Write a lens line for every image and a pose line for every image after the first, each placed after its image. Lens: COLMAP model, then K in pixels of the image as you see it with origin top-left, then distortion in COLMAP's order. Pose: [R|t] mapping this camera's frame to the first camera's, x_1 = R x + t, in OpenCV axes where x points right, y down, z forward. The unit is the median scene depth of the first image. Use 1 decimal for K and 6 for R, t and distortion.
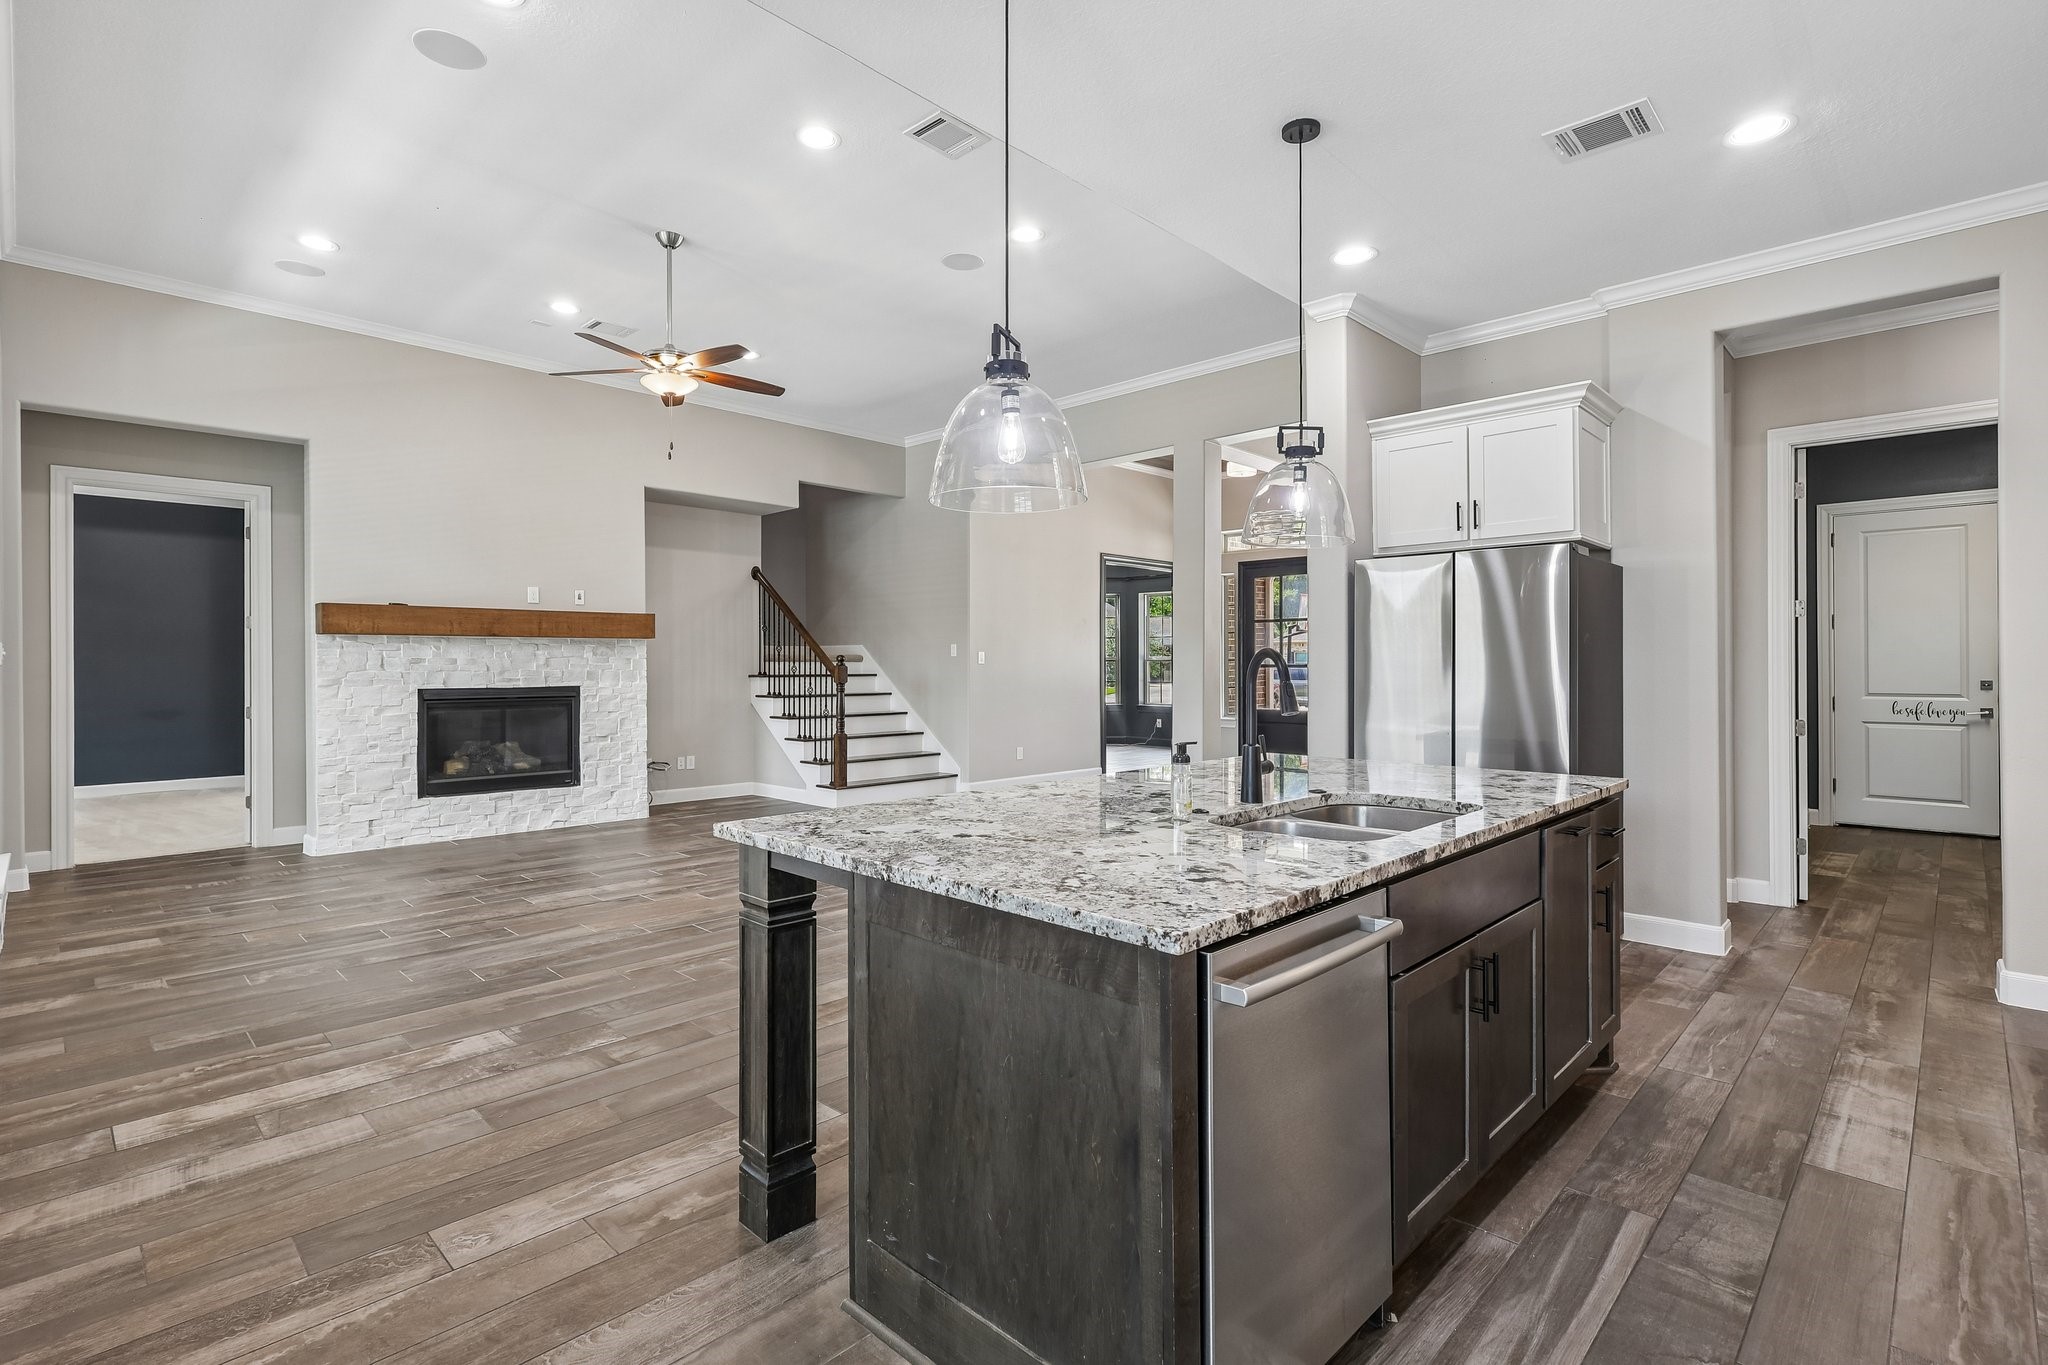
lens RADIAL K [[963.9, 0, 1033.7], [0, 963.9, 666.4], [0, 0, 1]] dist [-0.002580, 0.002238]
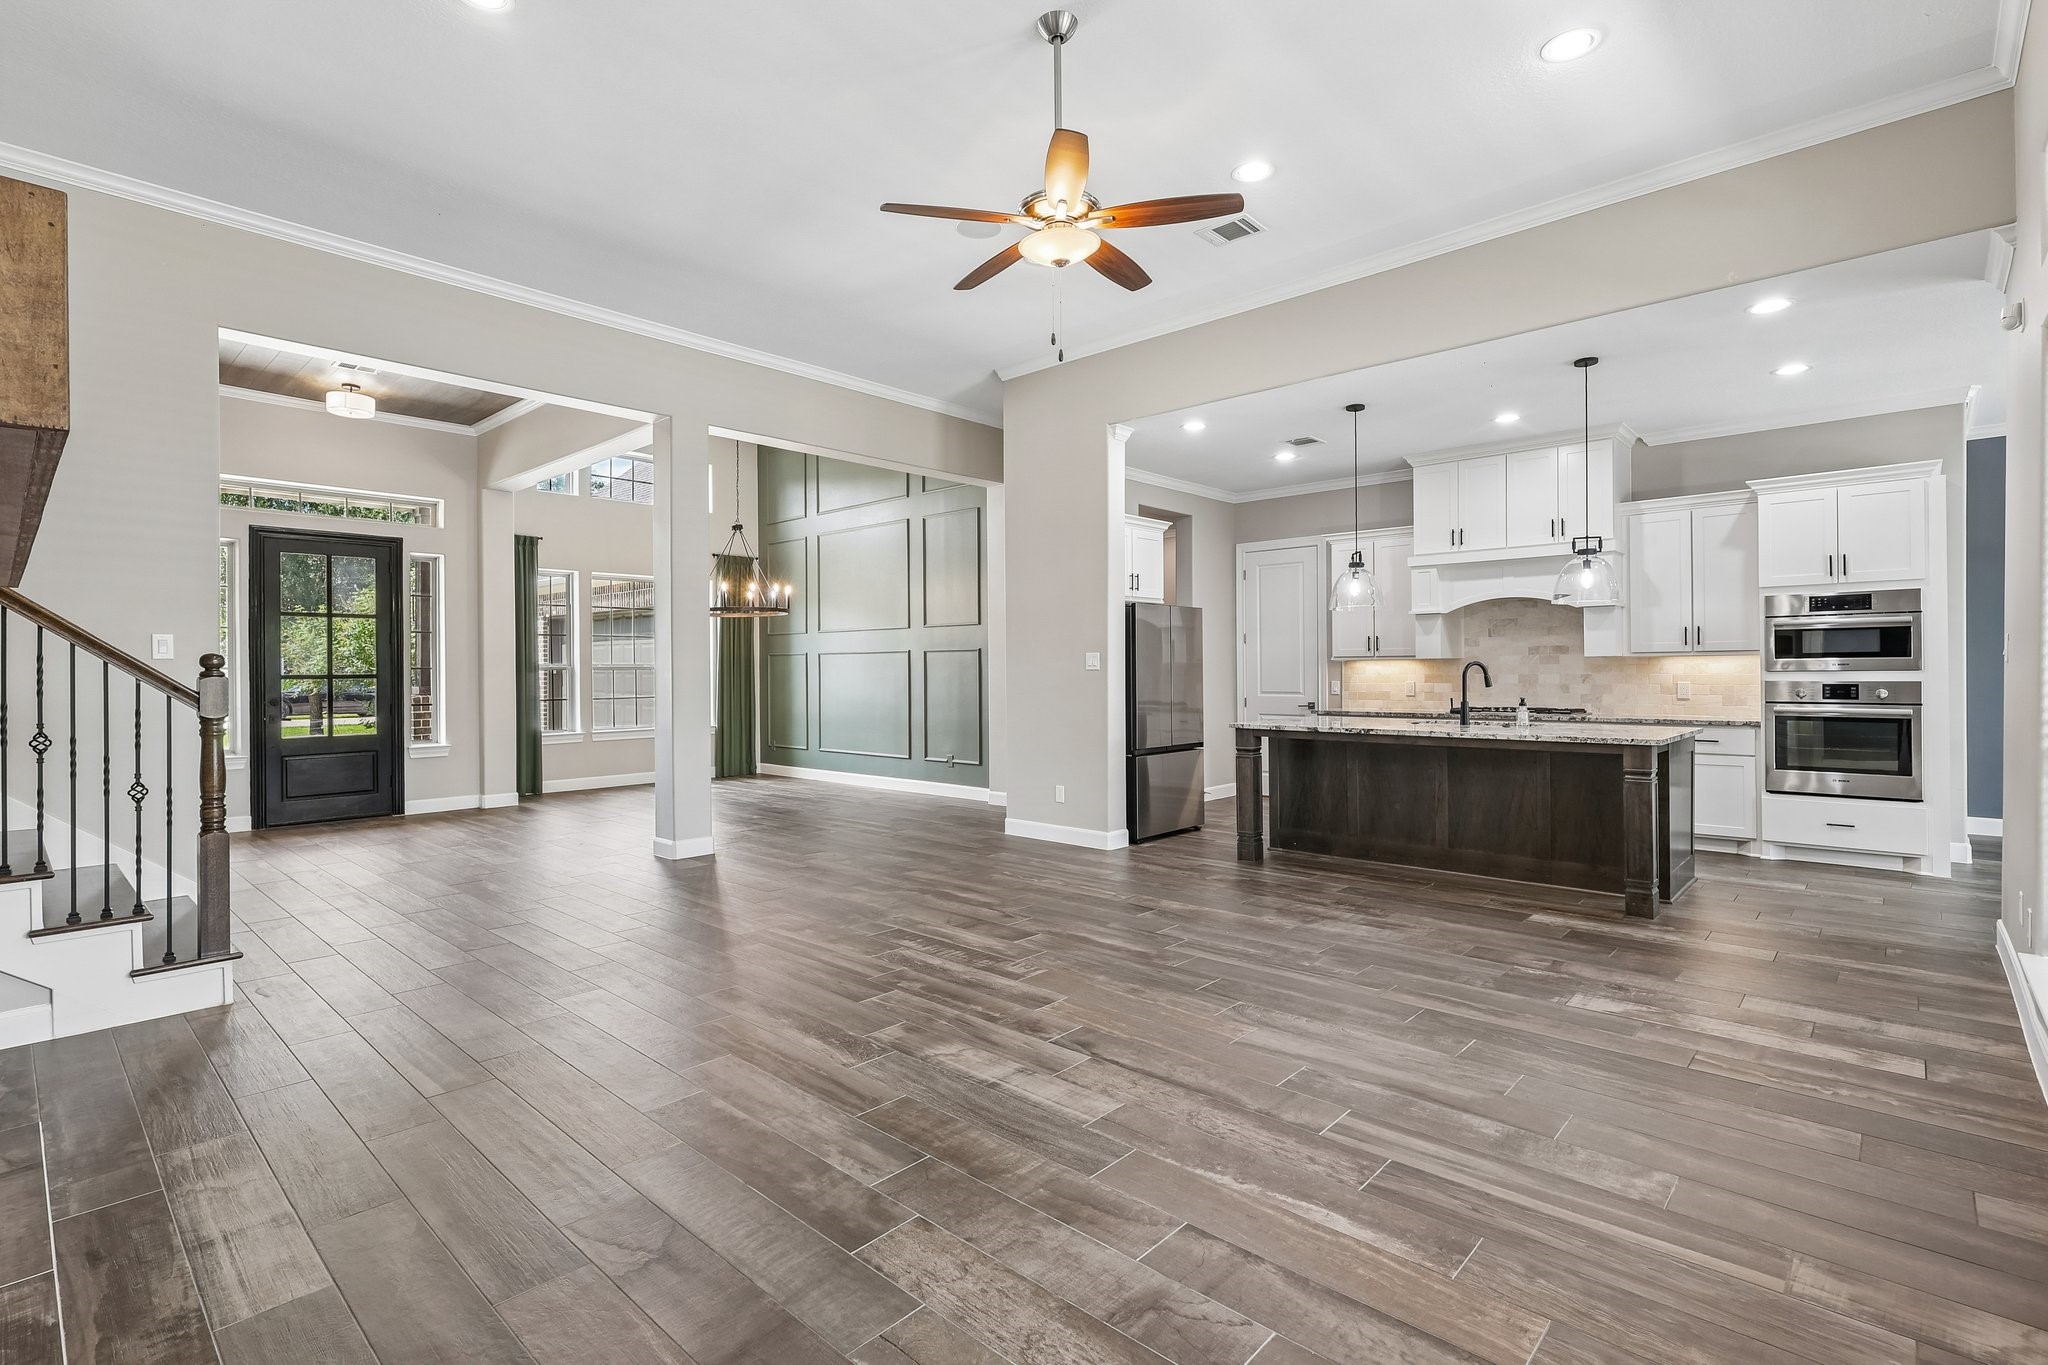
lens RADIAL K [[963.9, 0, 1013.2], [0, 963.9, 674.1], [0, 0, 1]] dist [-0.002580, 0.002238]
pose [[-0.013565, -0.004039, 0.999900, -1.049891], [0.010209, 0.999939, 0.004178, 0.000047], [-0.999856, 0.010265, -0.013523, 1.055591]]
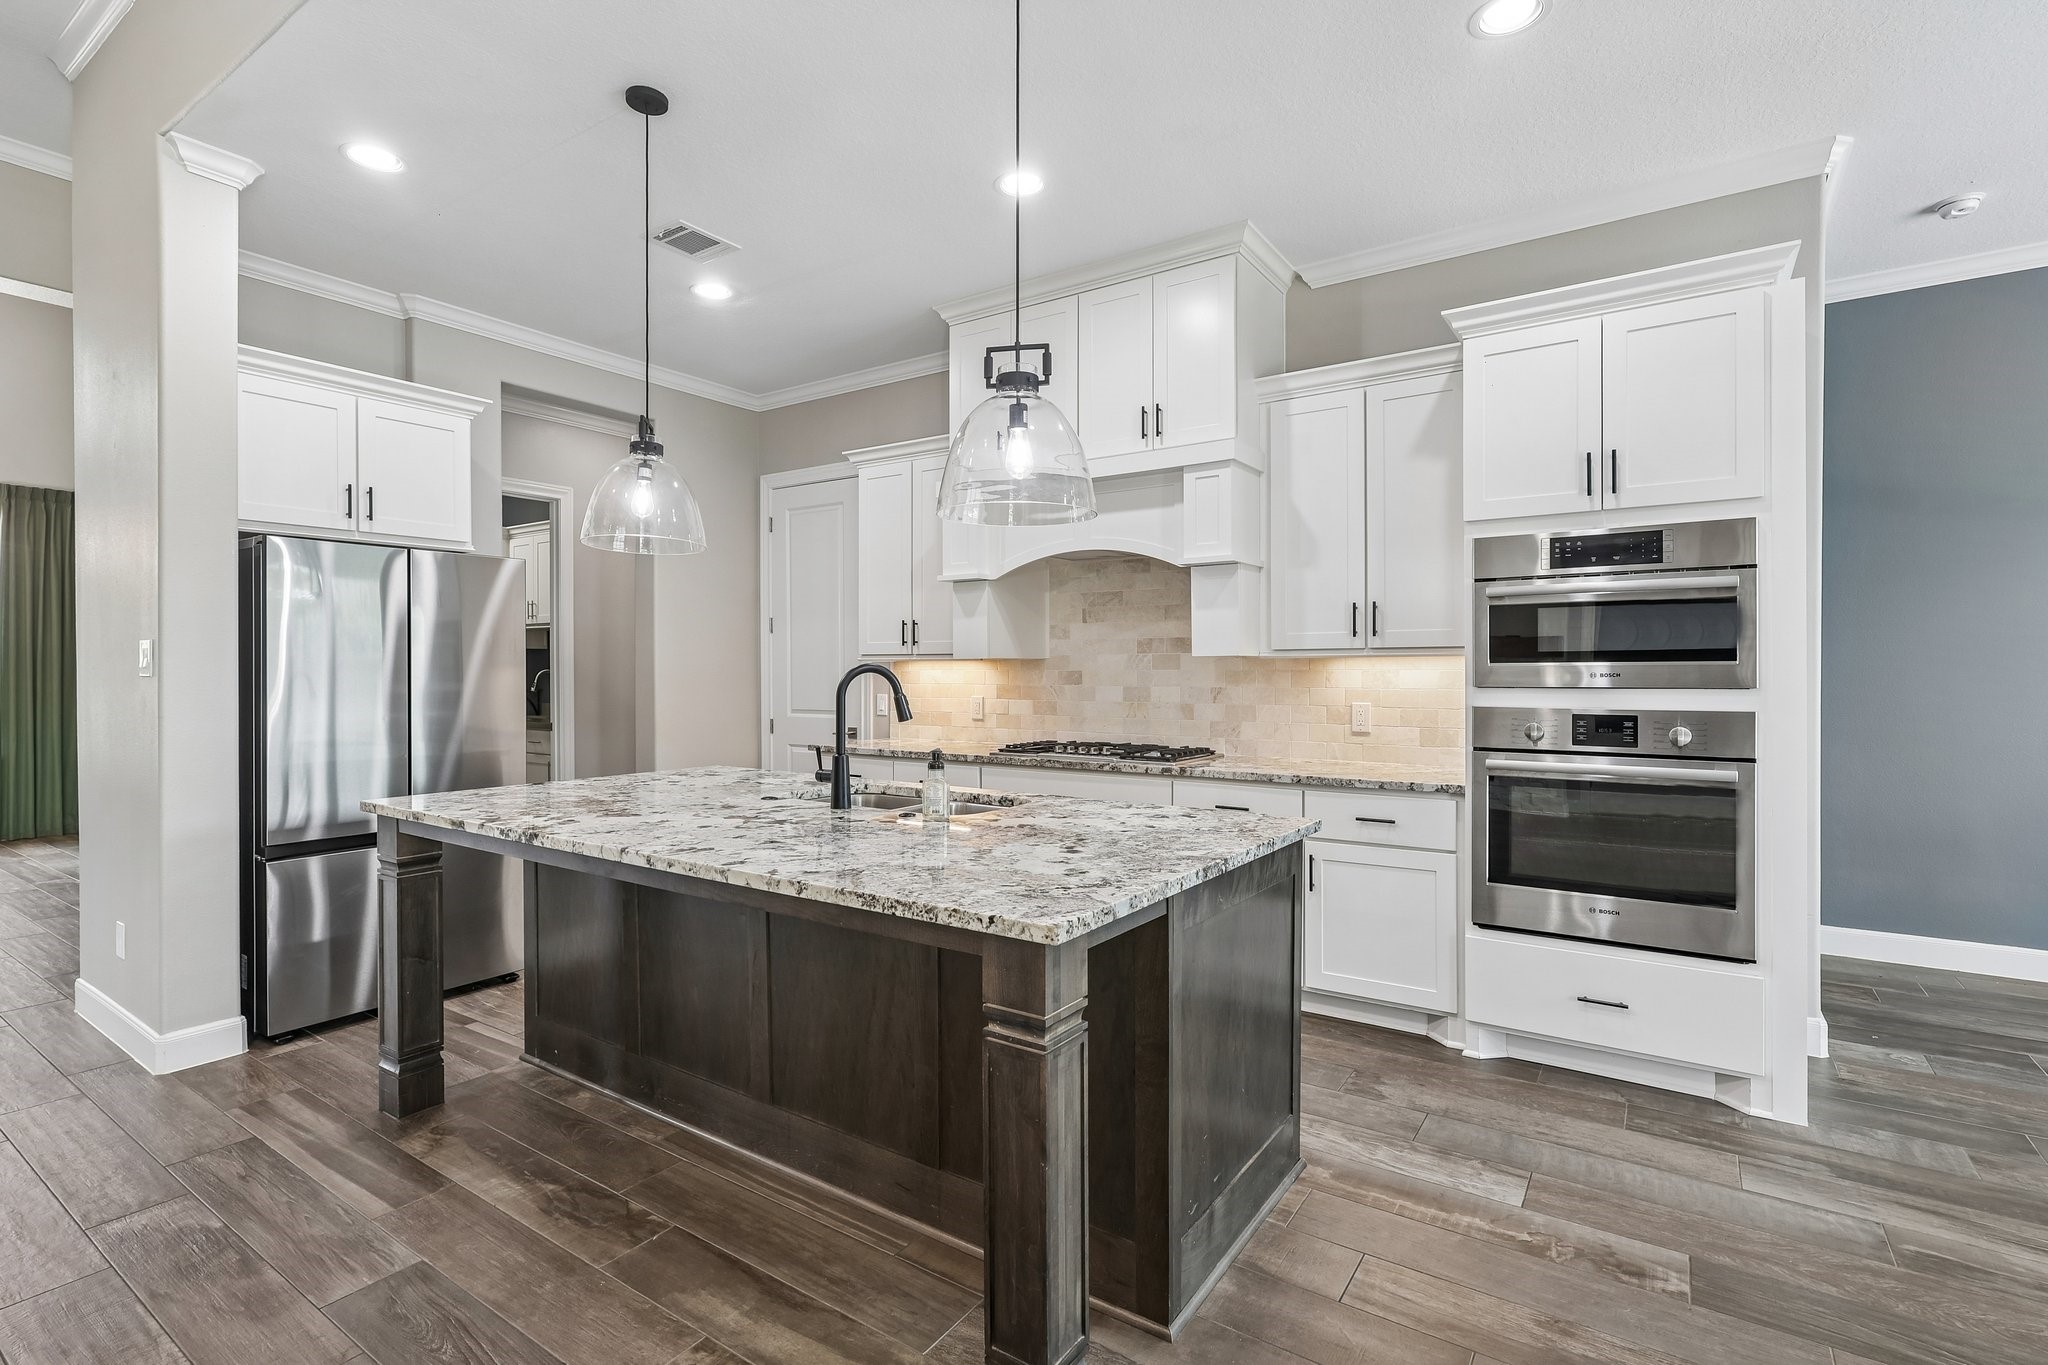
lens RADIAL K [[963.9, 0, 1016.5], [0, 963.9, 678.3], [0, 0, 1]] dist [-0.002580, 0.002238]
pose [[-0.162309, -0.009148, 0.986697, -0.416518], [0.003734, 0.999944, 0.009885, -0.001777], [-0.986733, 0.005289, -0.162266, 0.486602]]
